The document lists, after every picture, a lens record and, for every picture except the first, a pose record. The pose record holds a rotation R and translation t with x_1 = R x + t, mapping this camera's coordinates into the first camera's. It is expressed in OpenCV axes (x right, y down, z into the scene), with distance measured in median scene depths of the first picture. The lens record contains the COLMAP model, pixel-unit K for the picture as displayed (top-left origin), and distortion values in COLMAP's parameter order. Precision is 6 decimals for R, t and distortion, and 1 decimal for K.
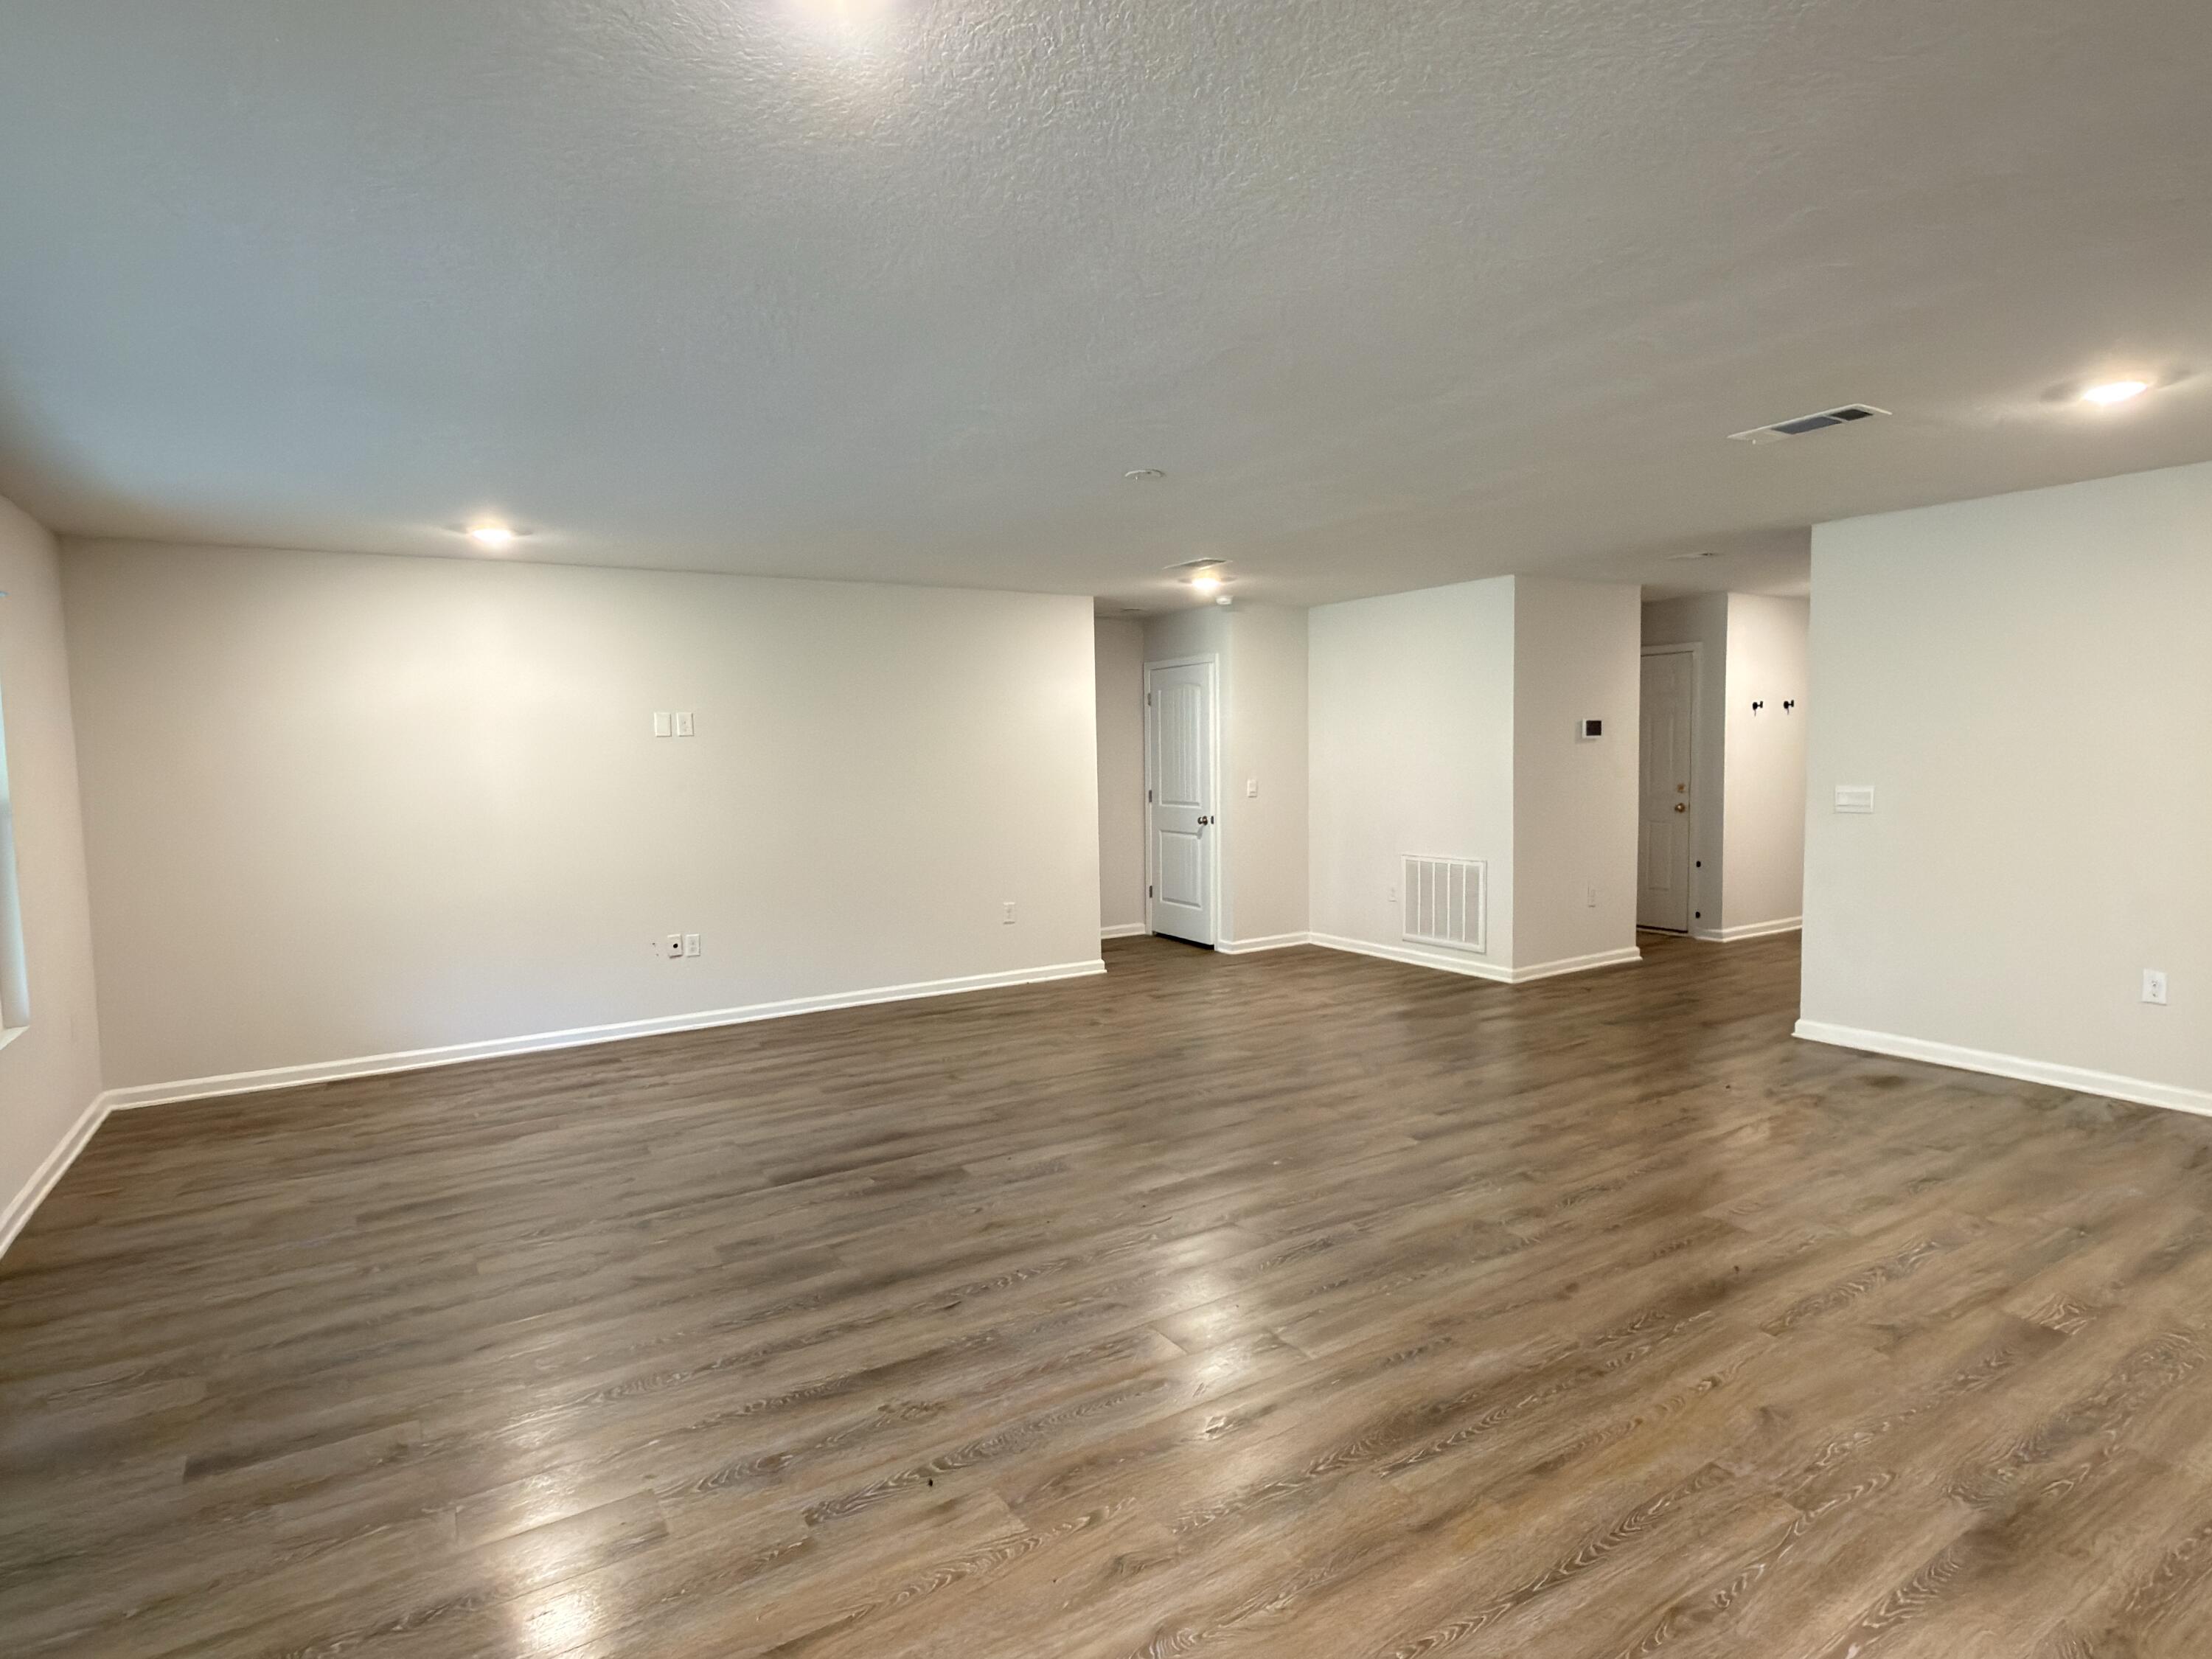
lens RADIAL K [[1186.1, 0, 1106.0], [0, 1186.1, 829.5], [0, 0, 1]] dist [0.000214, -0.000671]
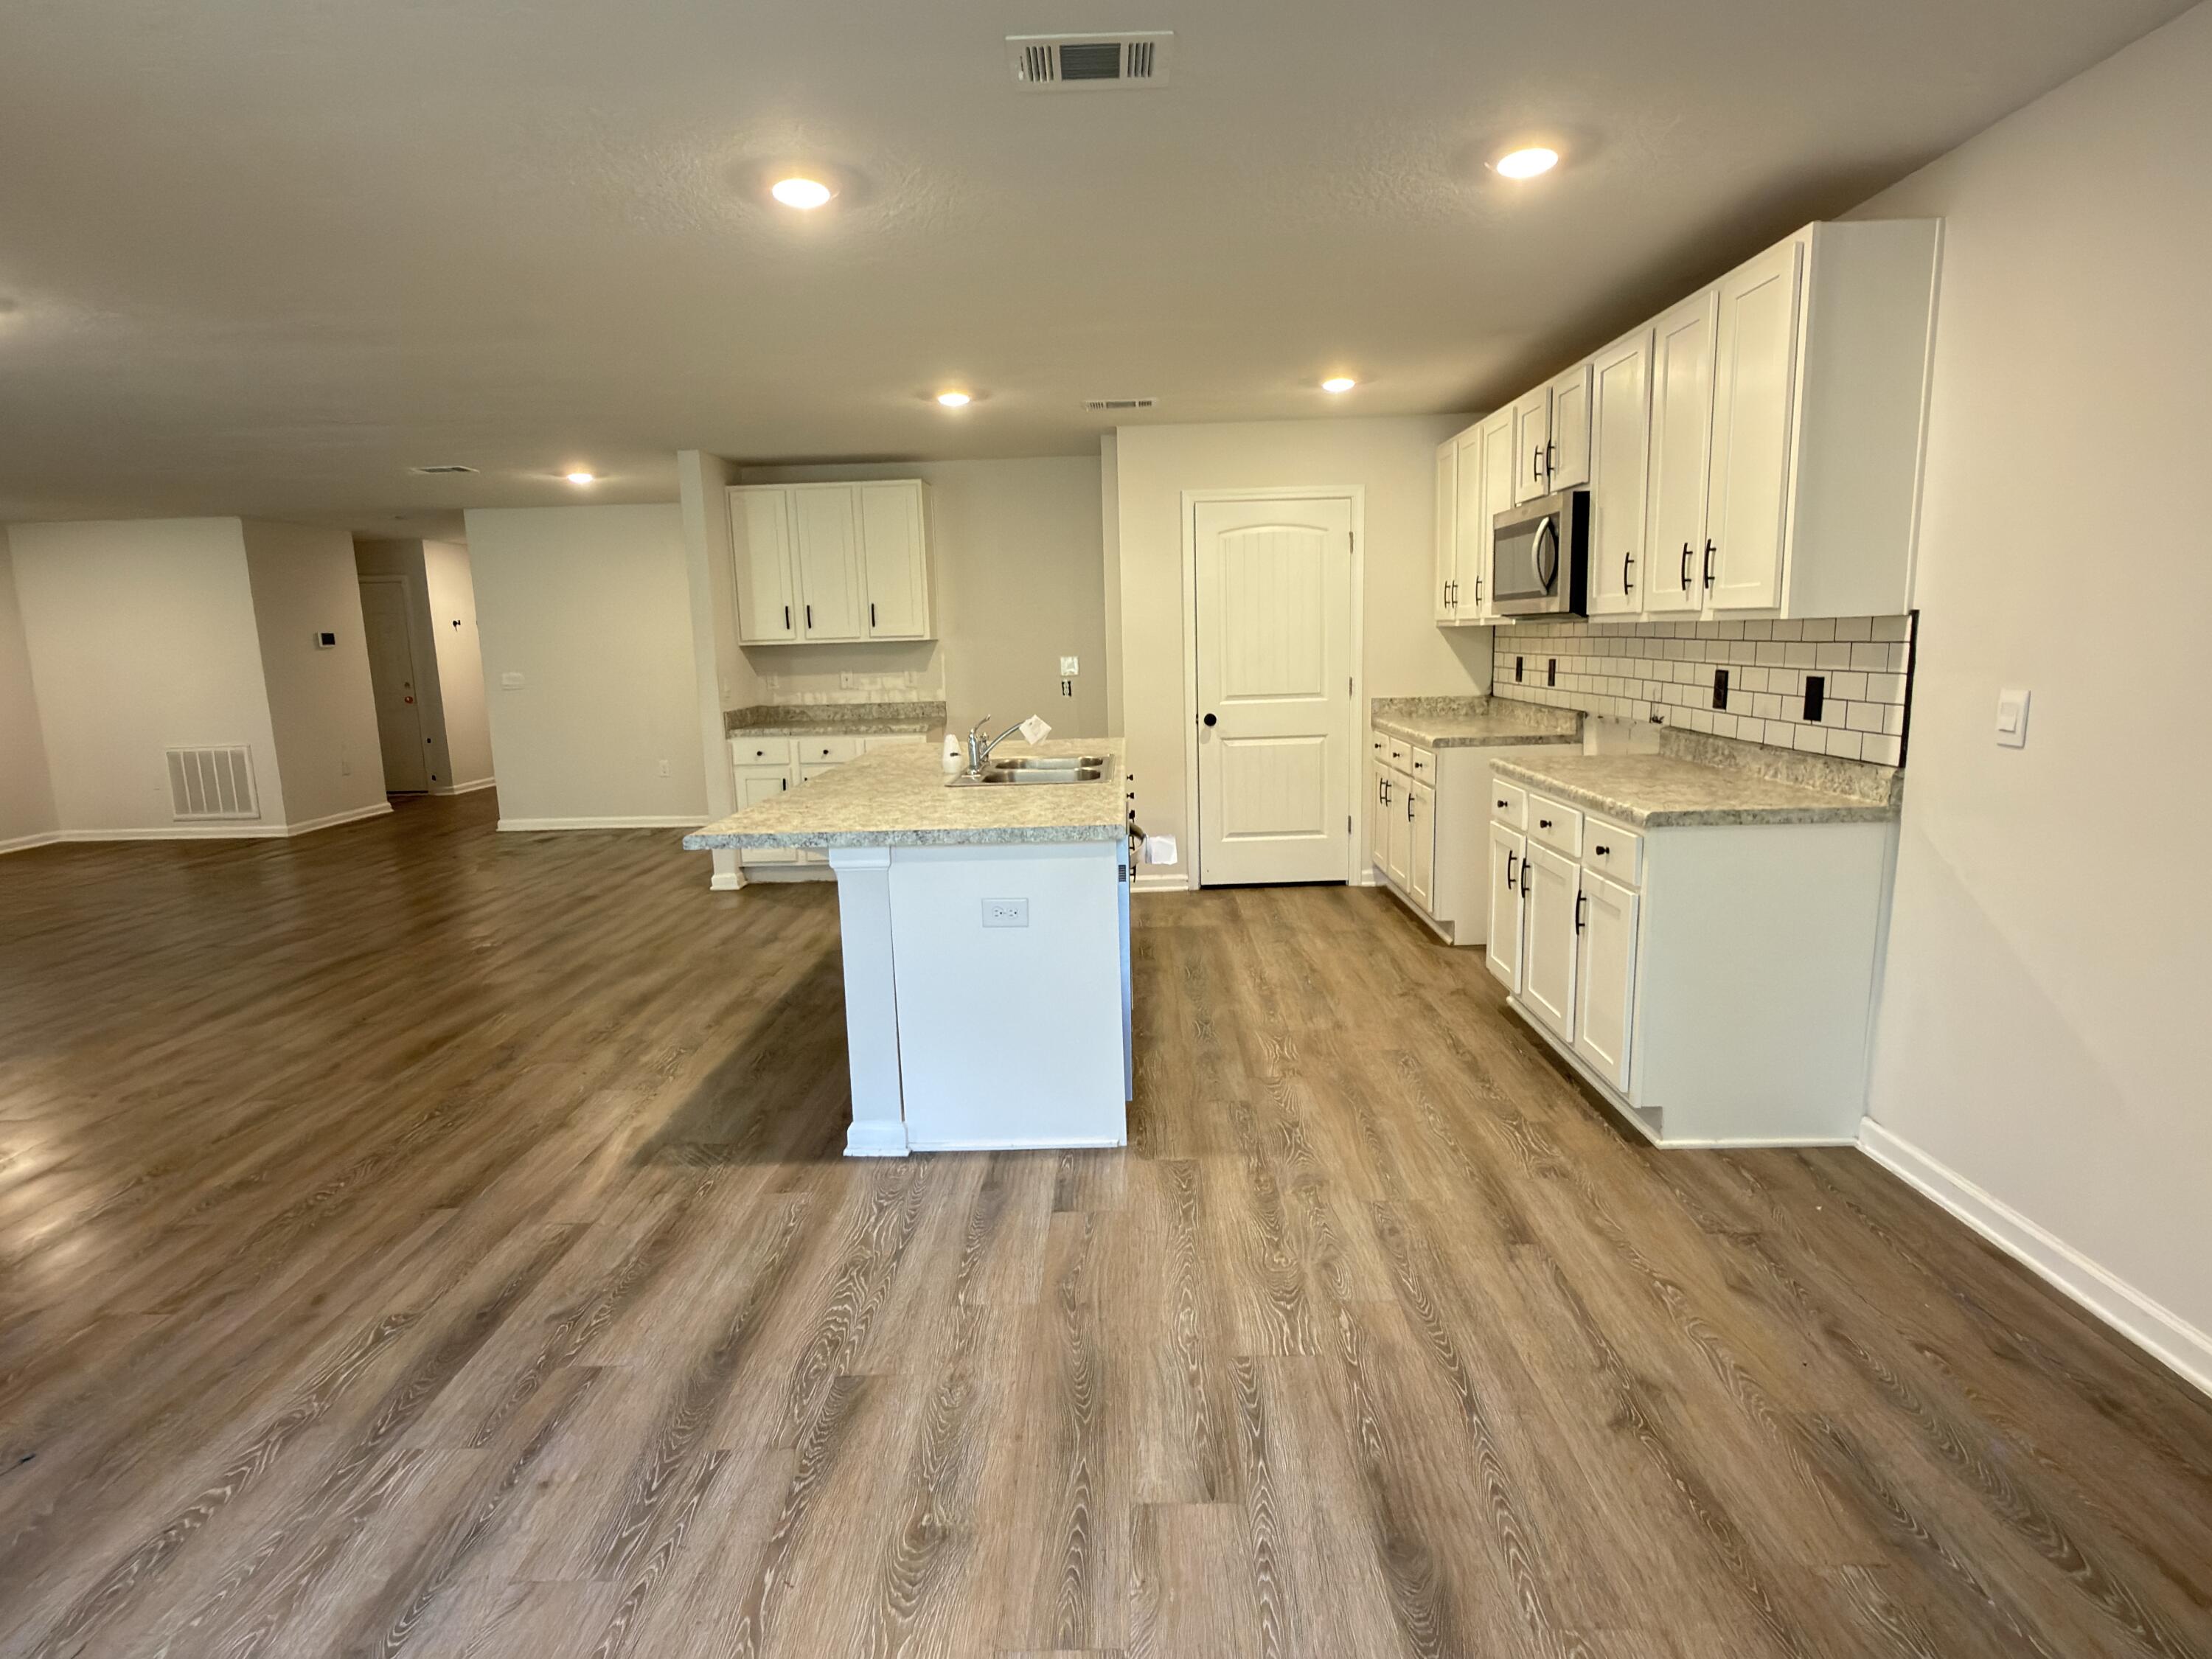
lens RADIAL K [[1130.6, 0, 1106.0], [0, 1130.6, 829.5], [0, 0, 1]] dist [0.000658, 0.000236]
pose [[0.548216, -0.139268, 0.824660, -0.186521], [0.075056, 0.990252, 0.117337, 0.043480], [-0.832962, -0.002430, 0.553325, -0.429591]]
